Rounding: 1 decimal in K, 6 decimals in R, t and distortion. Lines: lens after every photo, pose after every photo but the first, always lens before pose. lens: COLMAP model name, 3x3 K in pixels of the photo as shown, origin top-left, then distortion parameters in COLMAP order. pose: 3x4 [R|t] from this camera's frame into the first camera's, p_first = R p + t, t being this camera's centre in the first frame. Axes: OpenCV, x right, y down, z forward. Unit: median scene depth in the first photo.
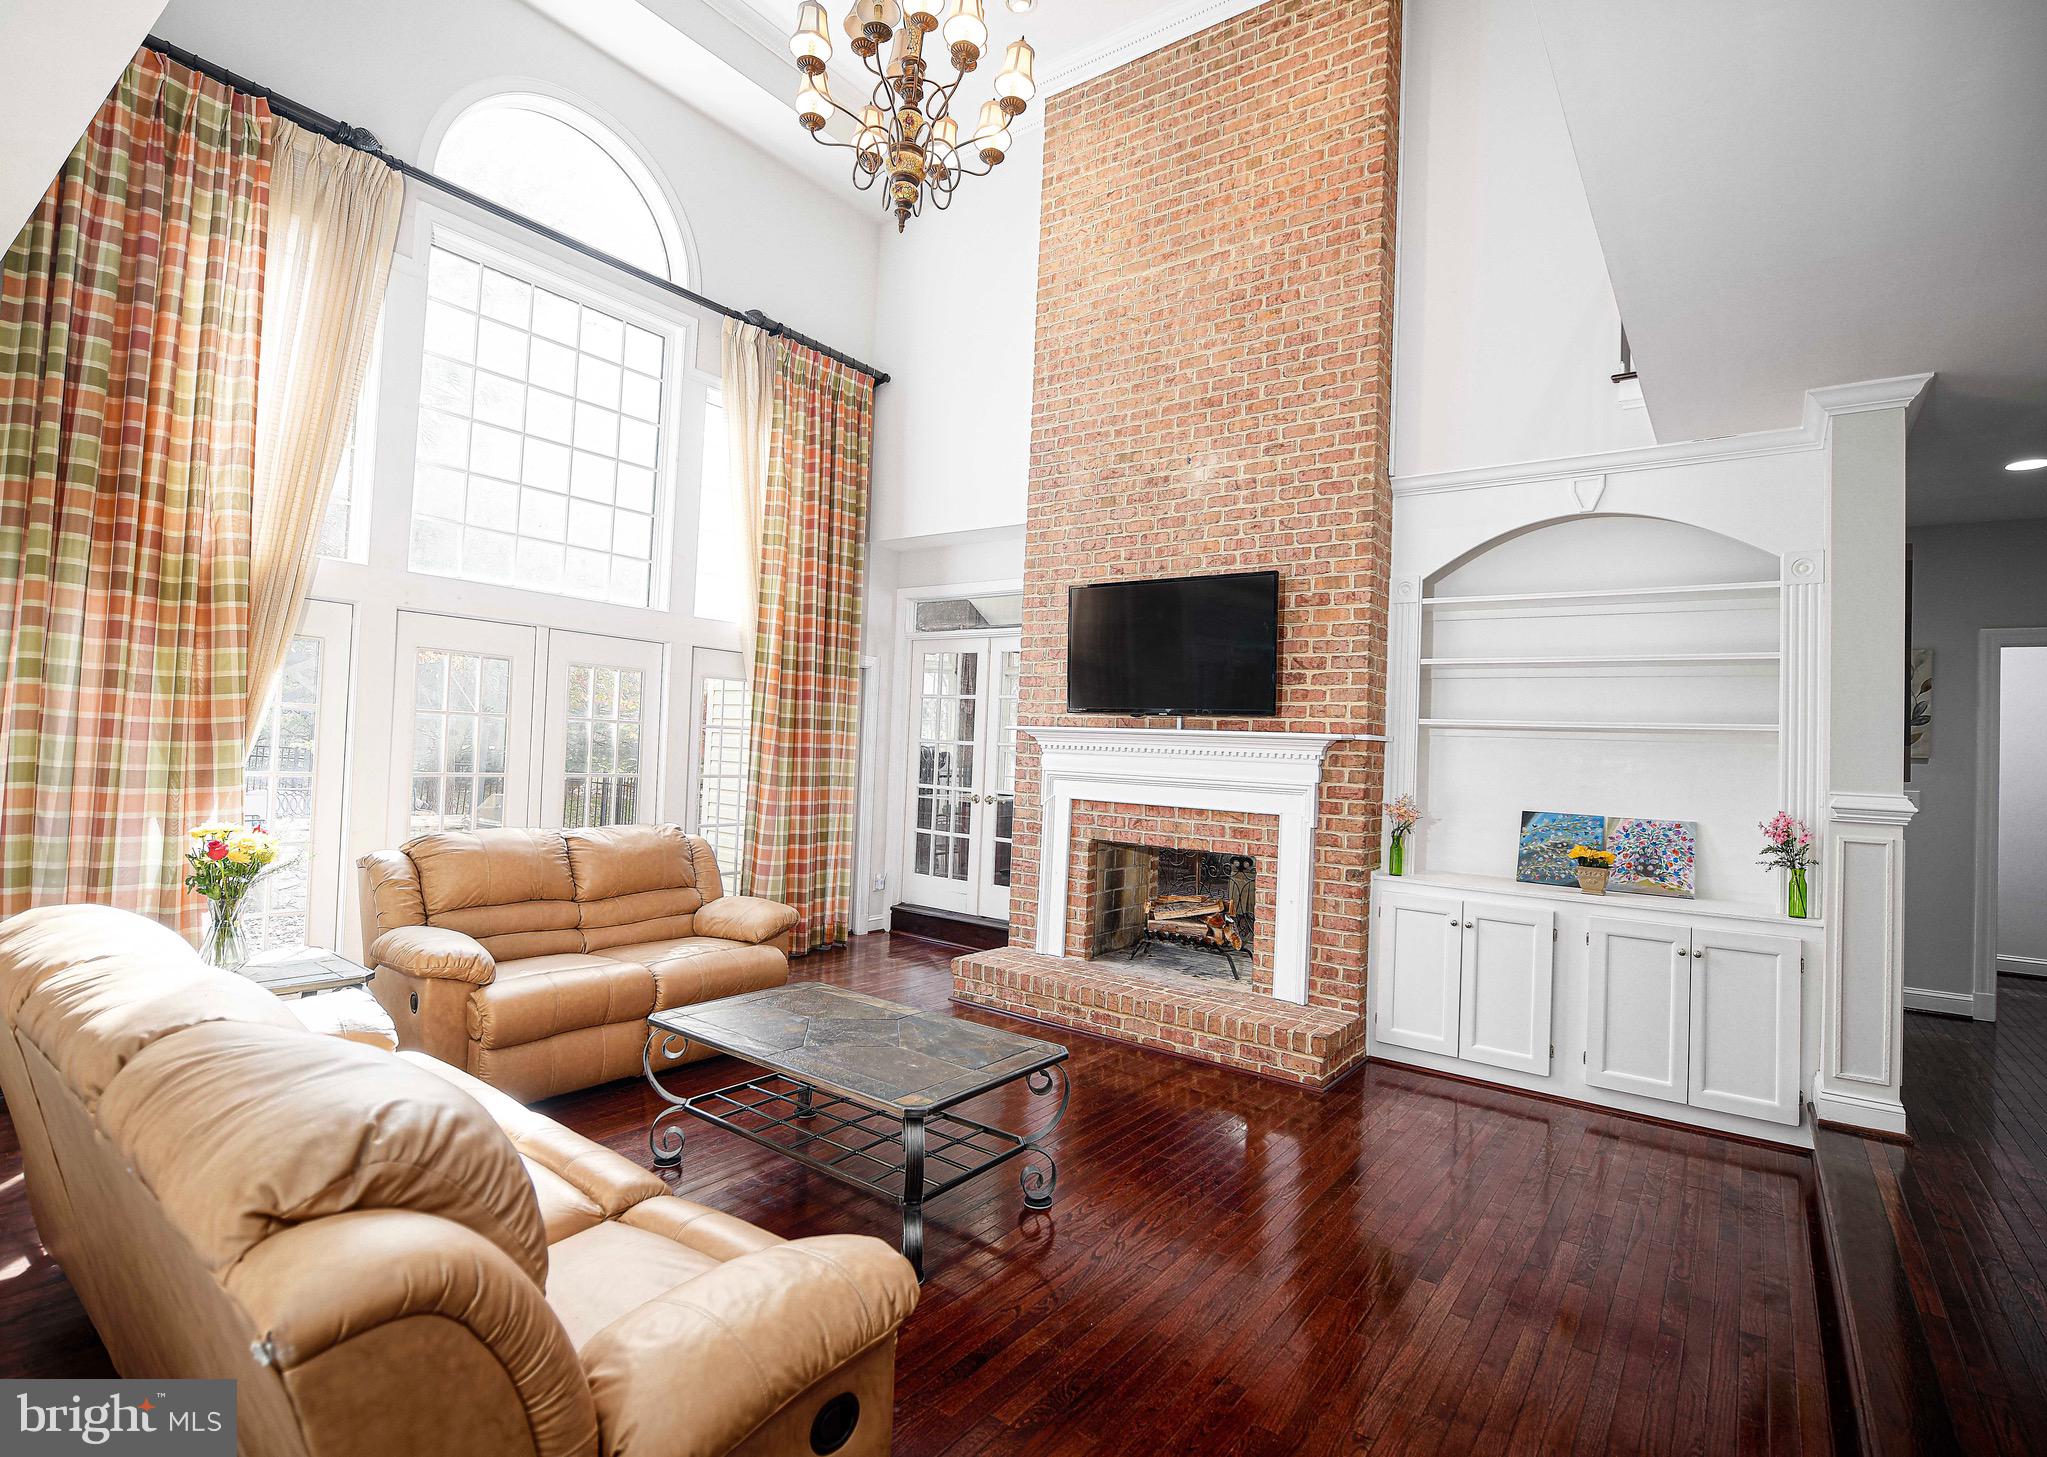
lens RADIAL K [[972.3, 0, 1026.9], [0, 972.3, 722.0], [0, 0, 1]] dist [-0.003615, -0.002608]
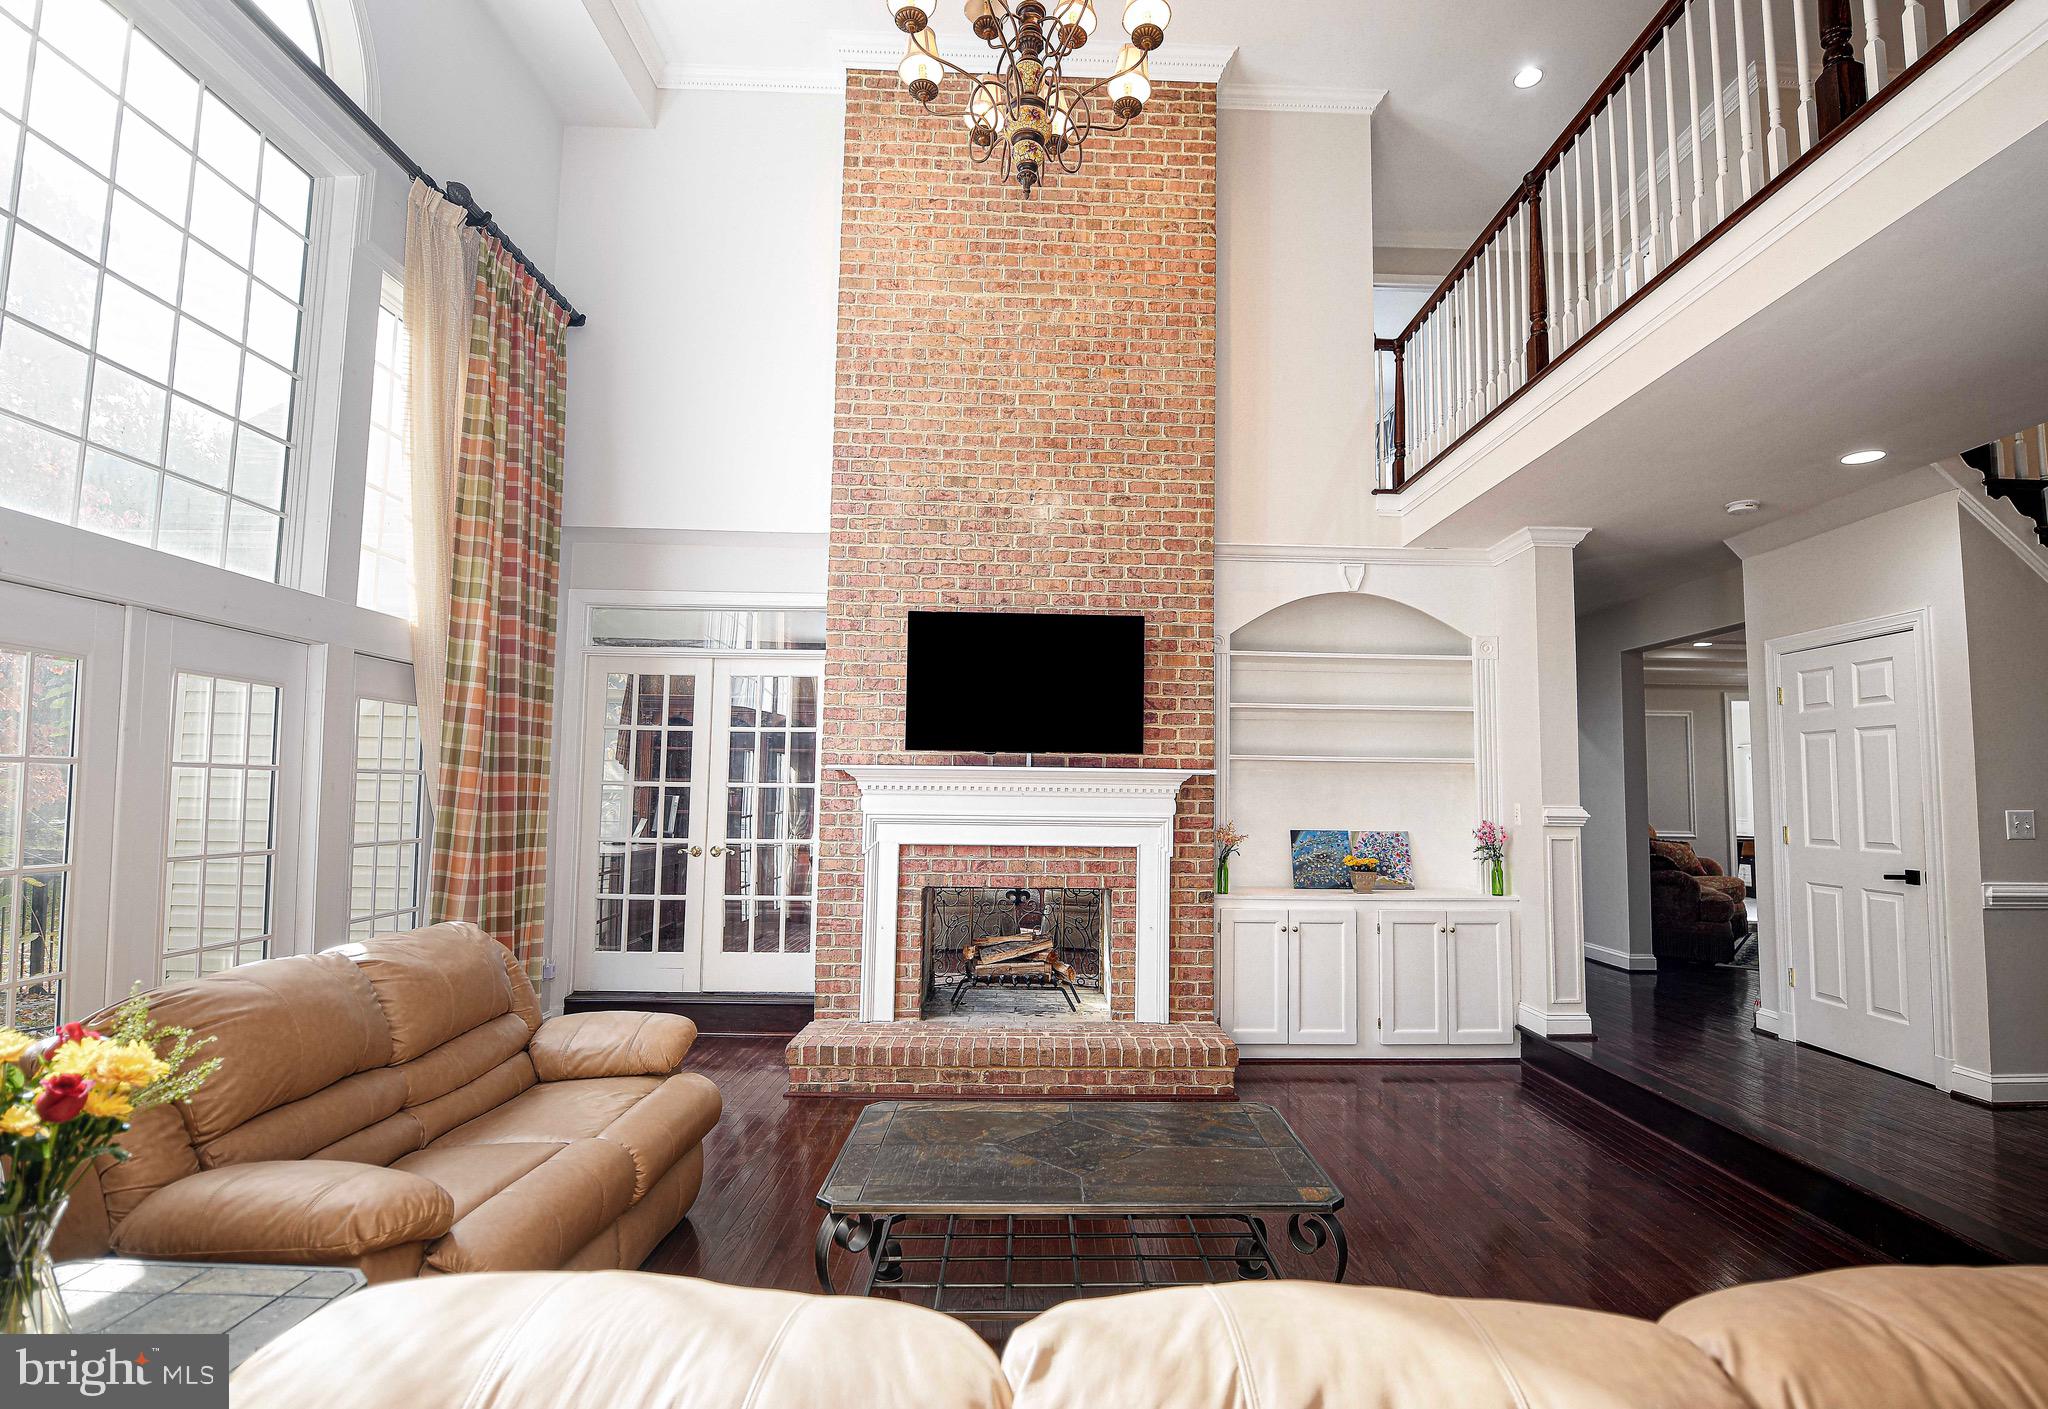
lens RADIAL K [[957.8, 0, 1063.2], [0, 957.8, 728.3], [0, 0, 1]] dist [-0.005579, -0.000702]
pose [[0.786216, 0.009116, 0.617884, -0.428616], [0.003373, 0.999813, -0.019042, -0.013179], [-0.617942, 0.017056, 0.786039, 0.220773]]
